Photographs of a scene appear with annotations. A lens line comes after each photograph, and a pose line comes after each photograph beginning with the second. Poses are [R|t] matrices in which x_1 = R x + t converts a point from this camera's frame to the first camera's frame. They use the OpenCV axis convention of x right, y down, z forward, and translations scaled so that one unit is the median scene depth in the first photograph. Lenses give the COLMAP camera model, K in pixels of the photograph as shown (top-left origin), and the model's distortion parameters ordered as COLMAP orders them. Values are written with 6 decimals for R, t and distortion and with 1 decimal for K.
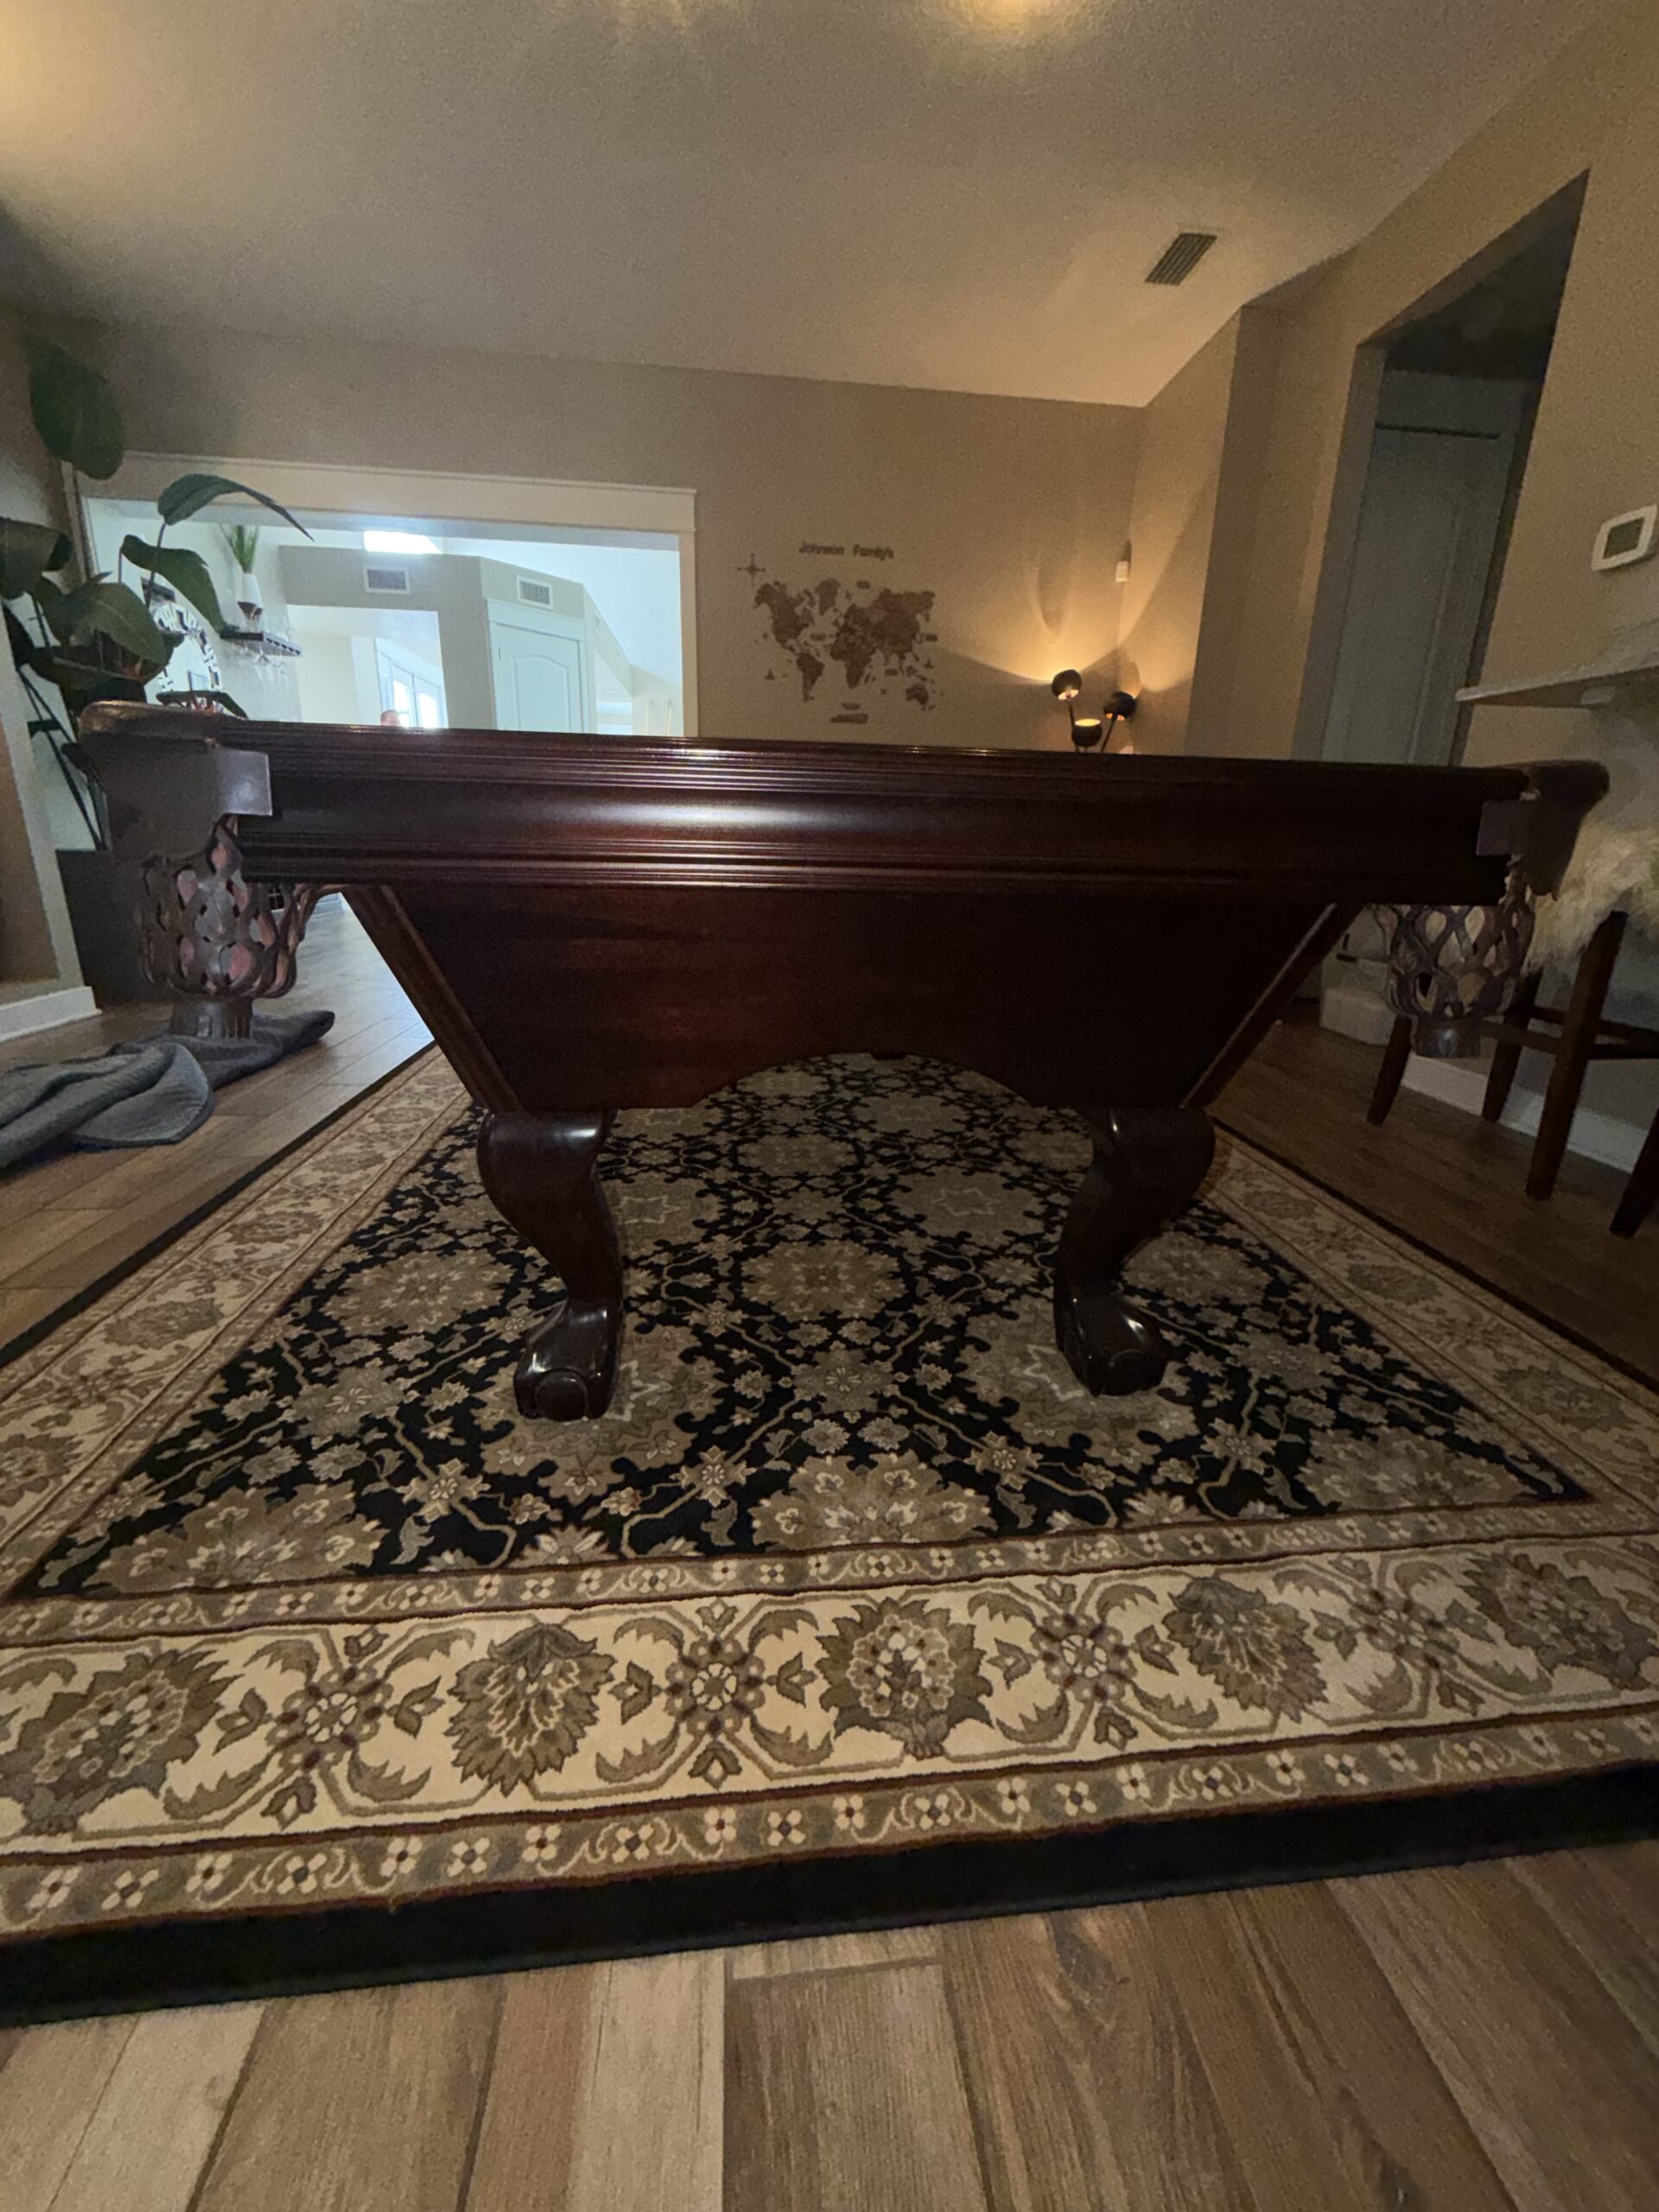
lens RADIAL K [[879.1, 0, 830.5], [0, 879.1, 1098.8], [0, 0, 1]] dist [-0.001187, 0.000073]
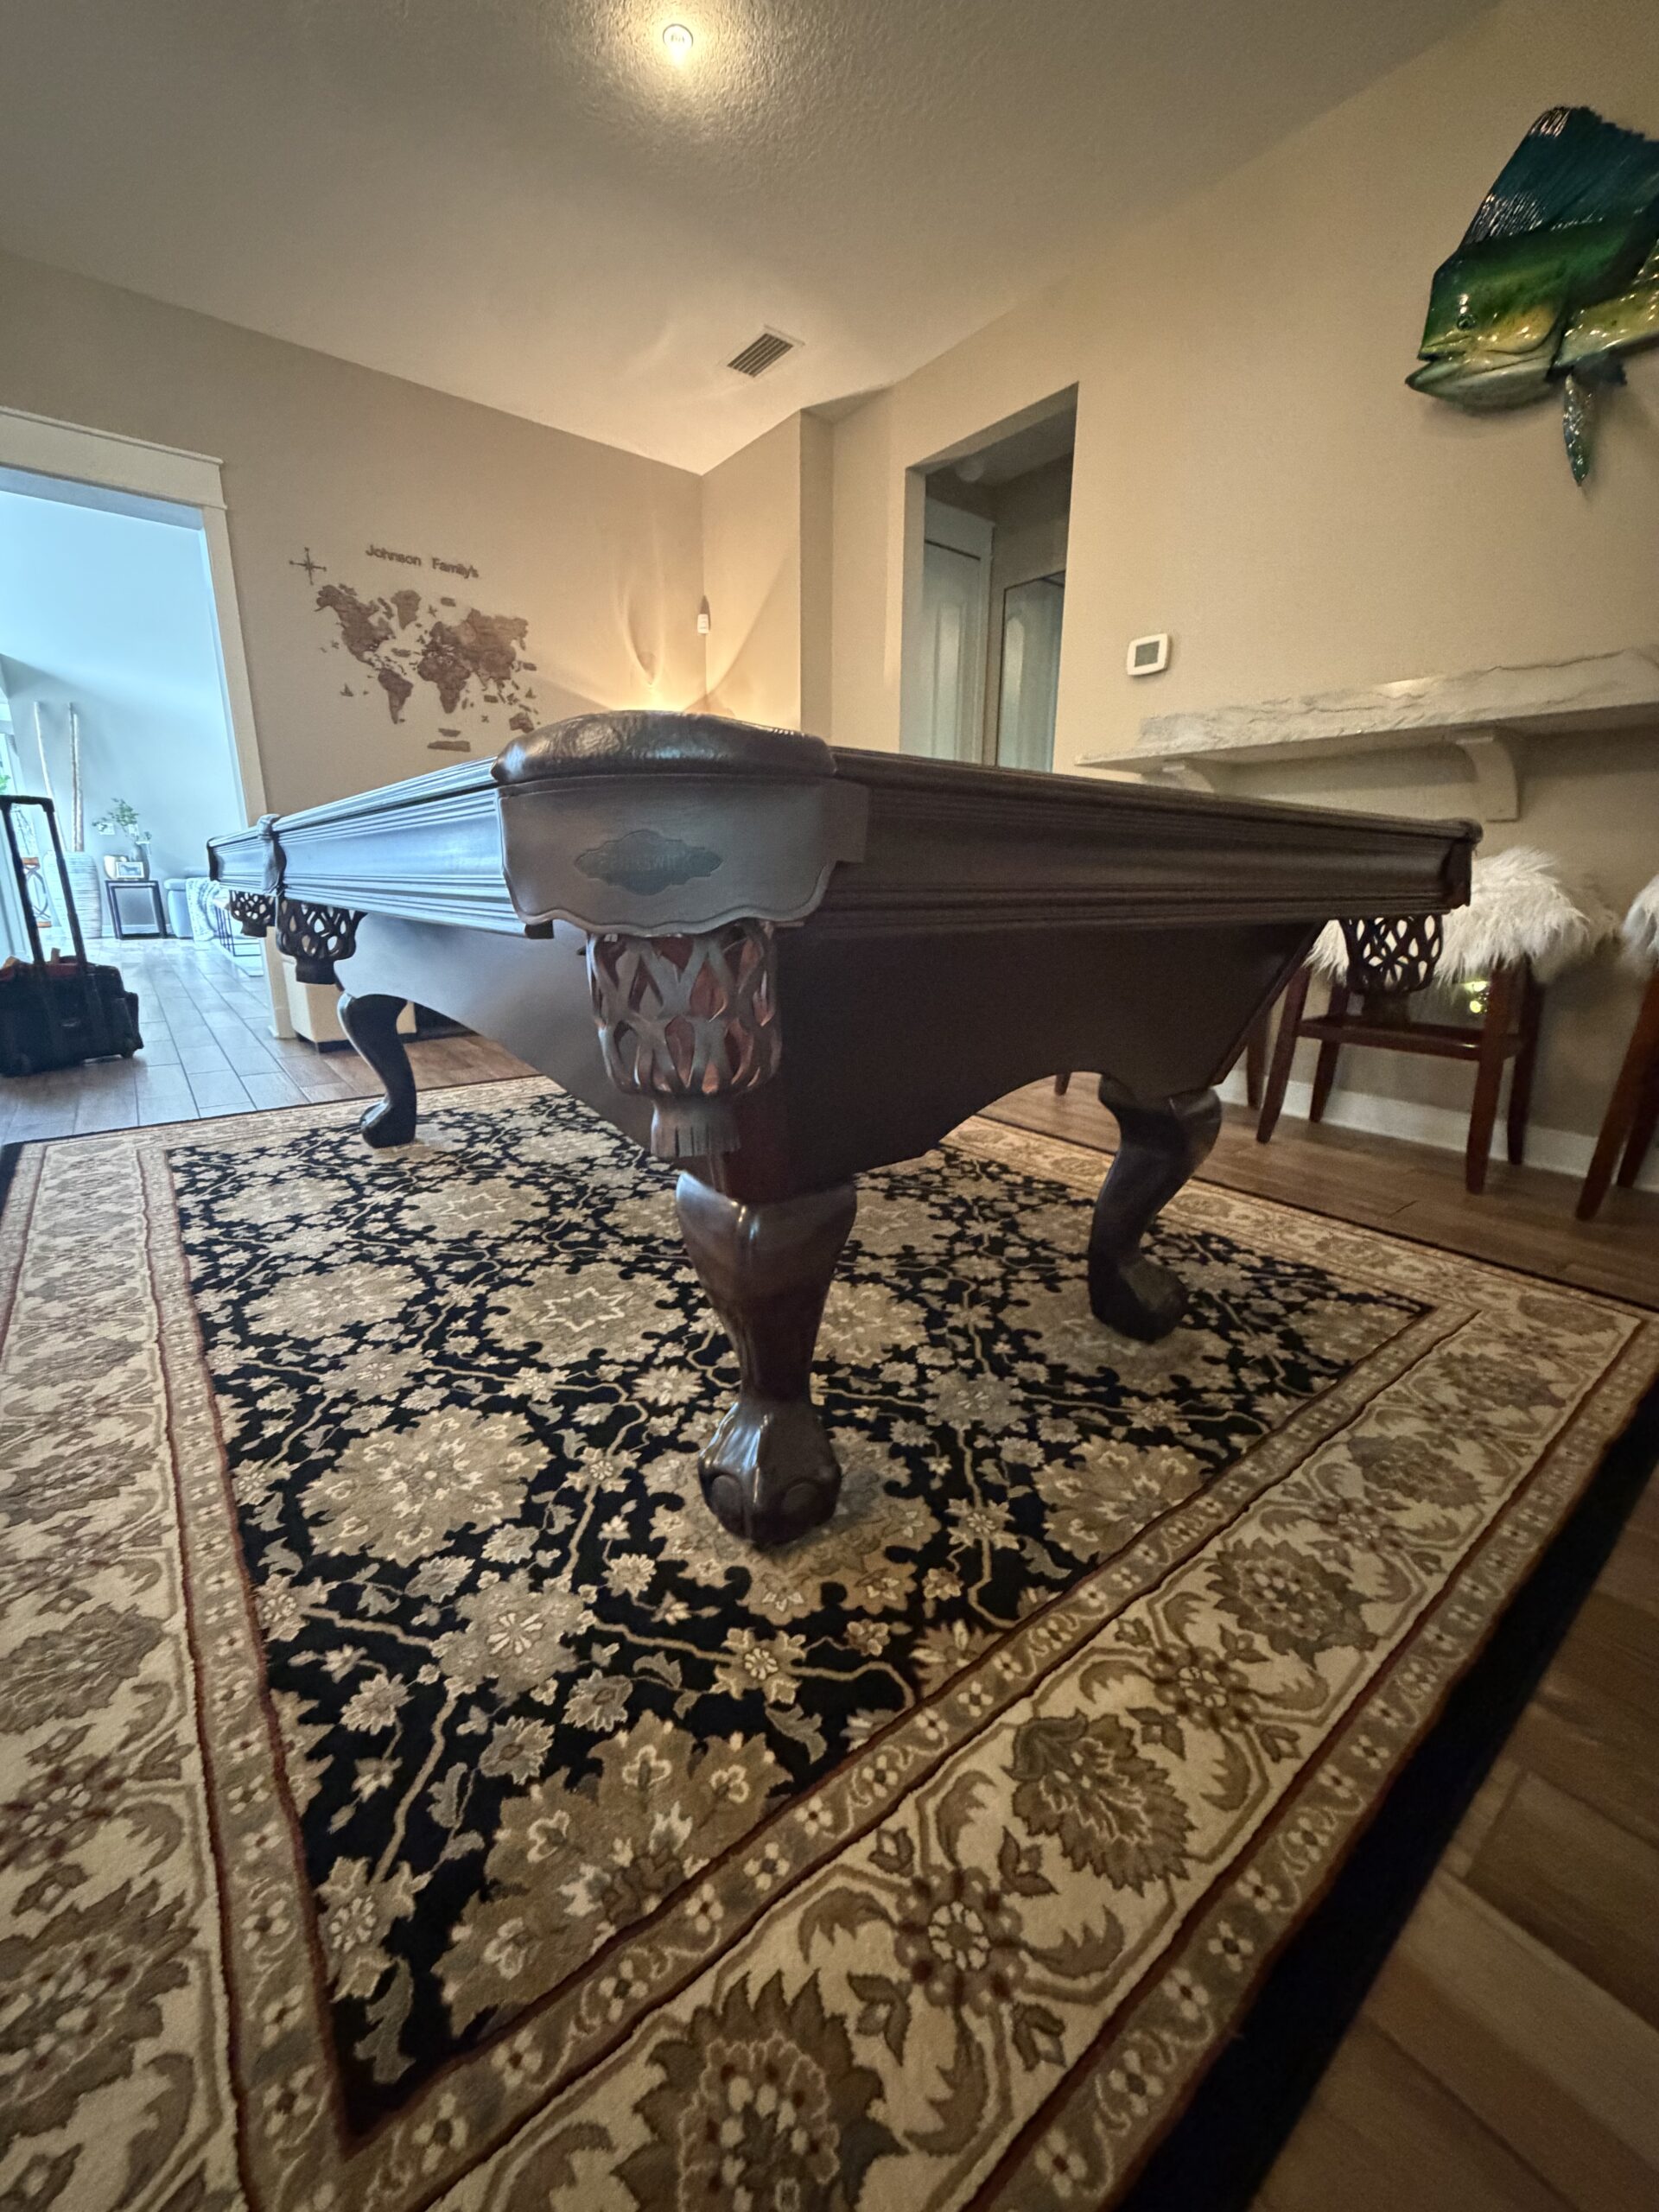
lens RADIAL K [[879.8, 0, 830.7], [0, 879.8, 1100.0], [0, 0, 1]] dist [-0.002229, 0.000500]
pose [[0.848178, -0.147249, 0.508834, -0.761771], [0.164421, 0.986325, 0.011354, -0.082126], [-0.503547, 0.074033, 0.860790, 0.224895]]
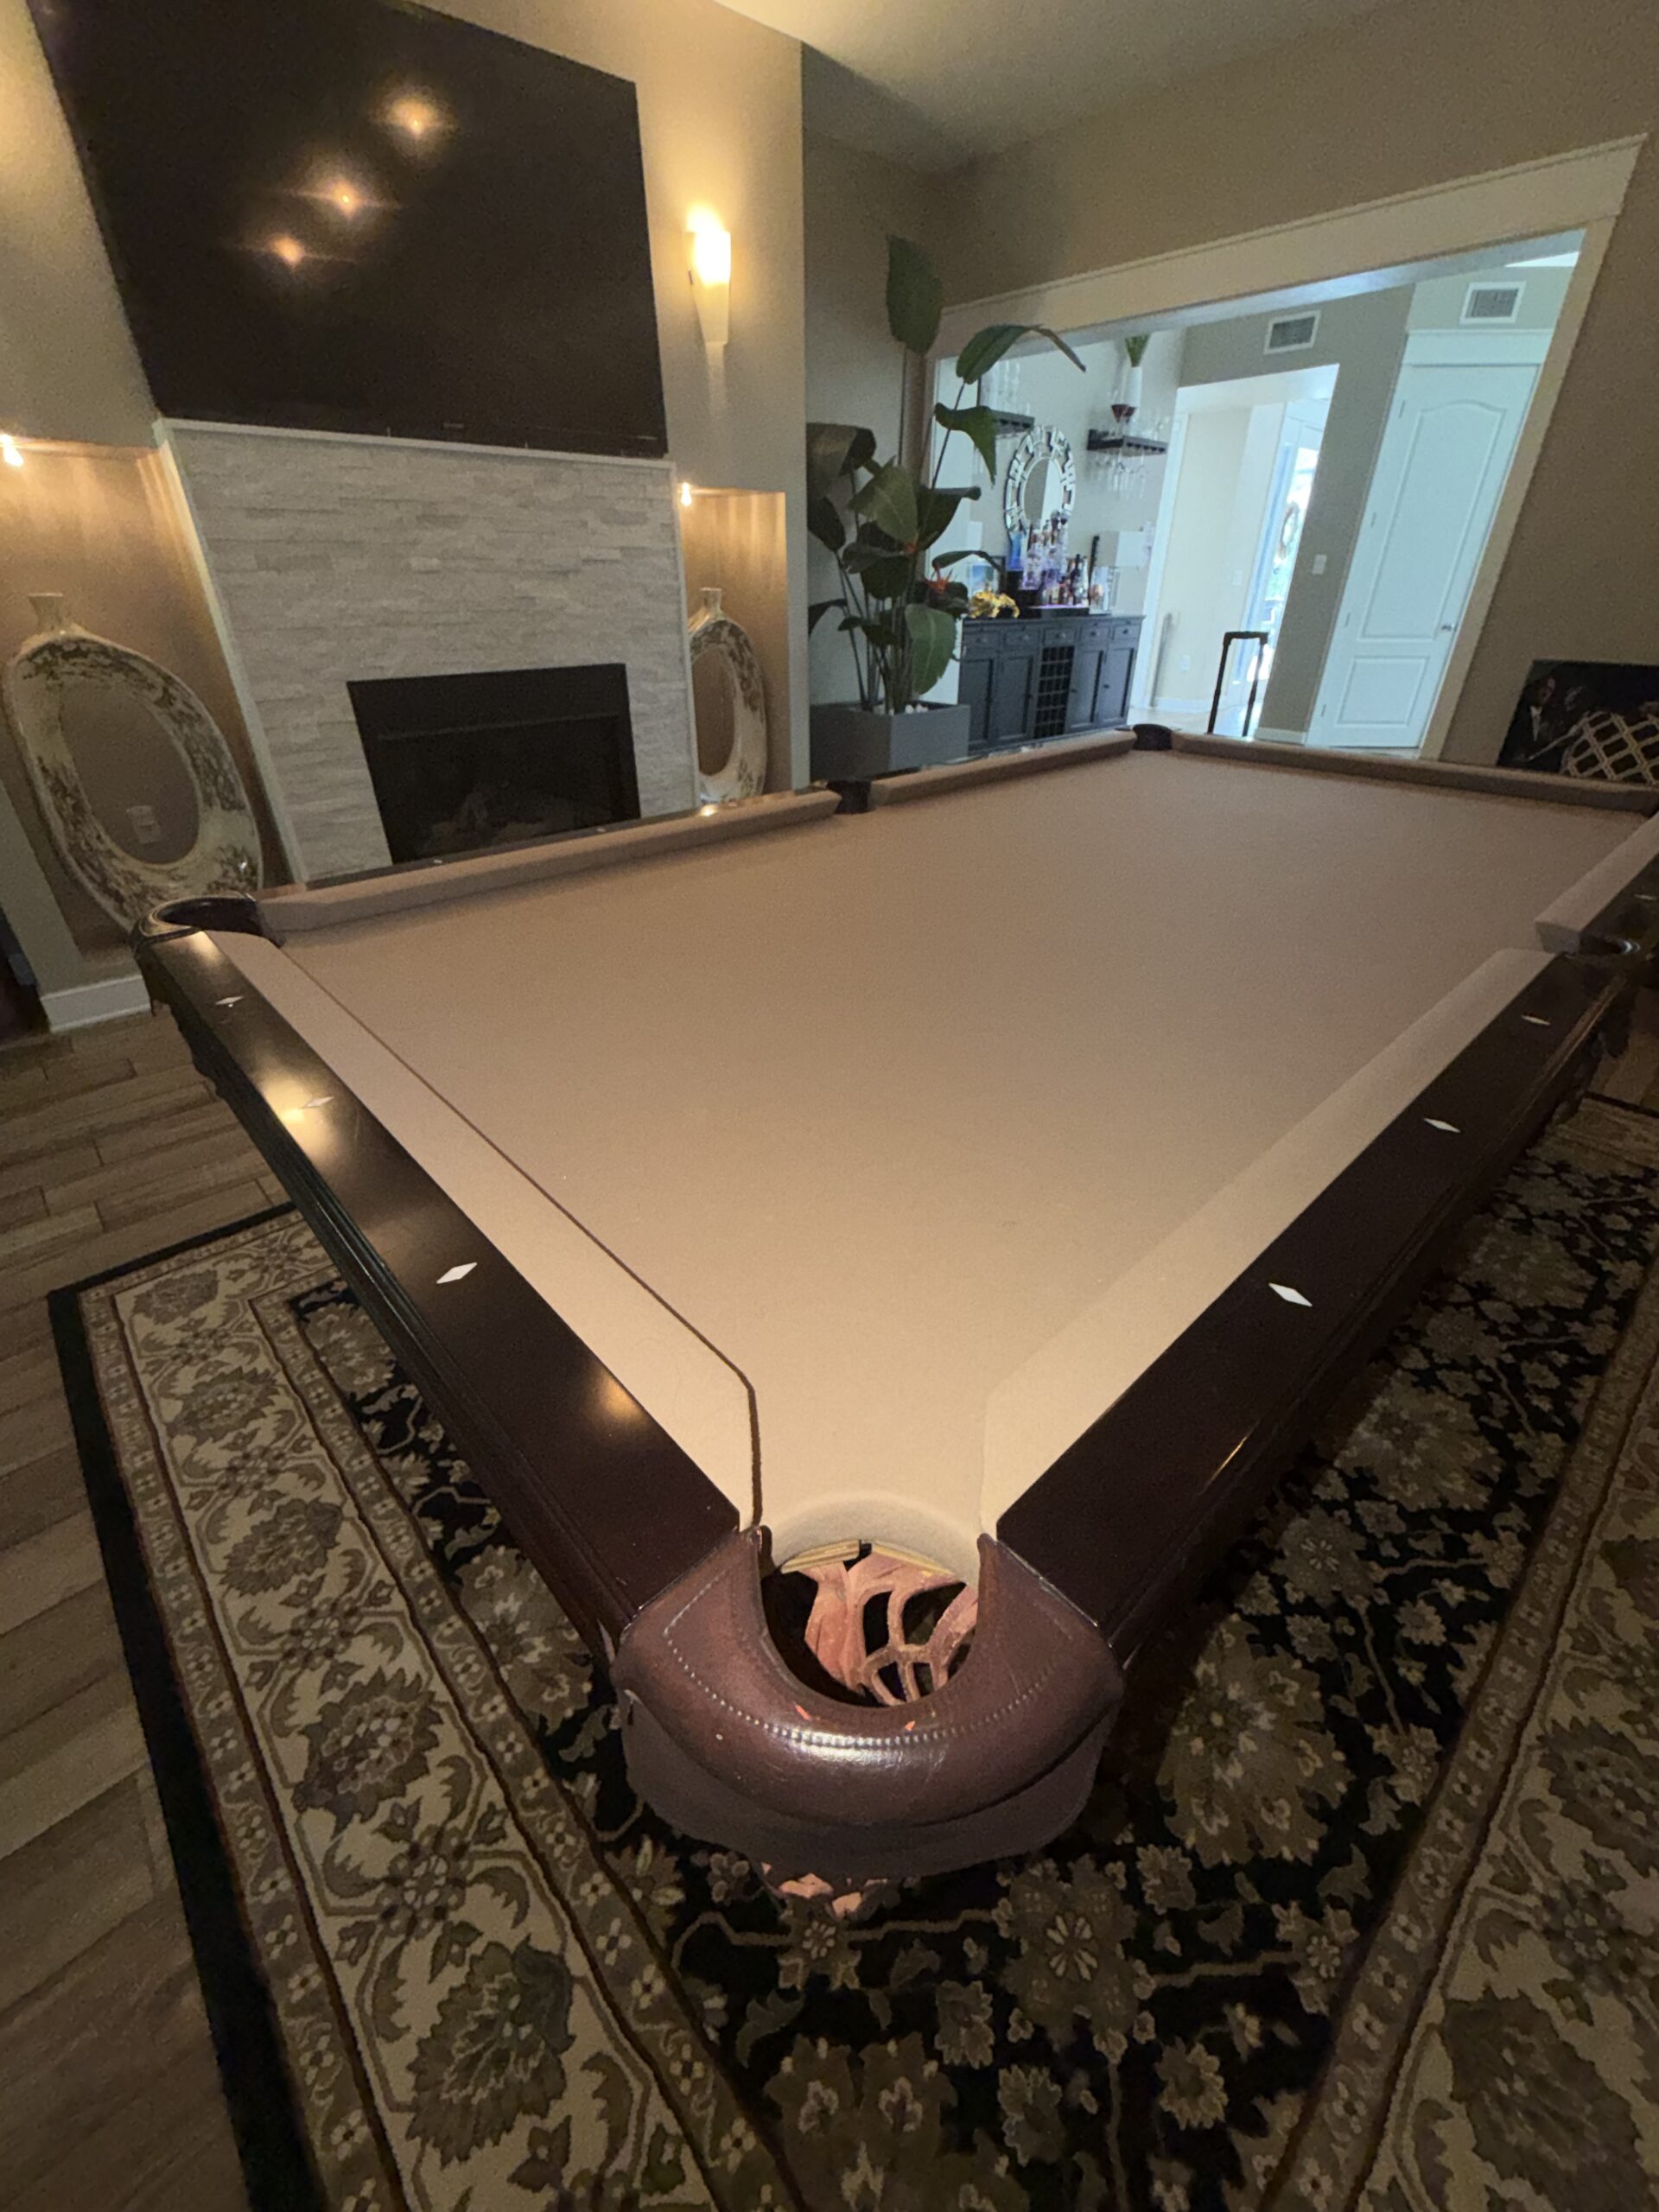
lens RADIAL K [[879.8, 0, 830.7], [0, 879.8, 1100.0], [0, 0, 1]] dist [-0.002229, 0.000500]
pose [[0.598139, 0.387206, -0.701641, 0.848147], [-0.215880, 0.921015, 0.324235, -0.637854], [0.771768, -0.042467, 0.634485, 0.629105]]
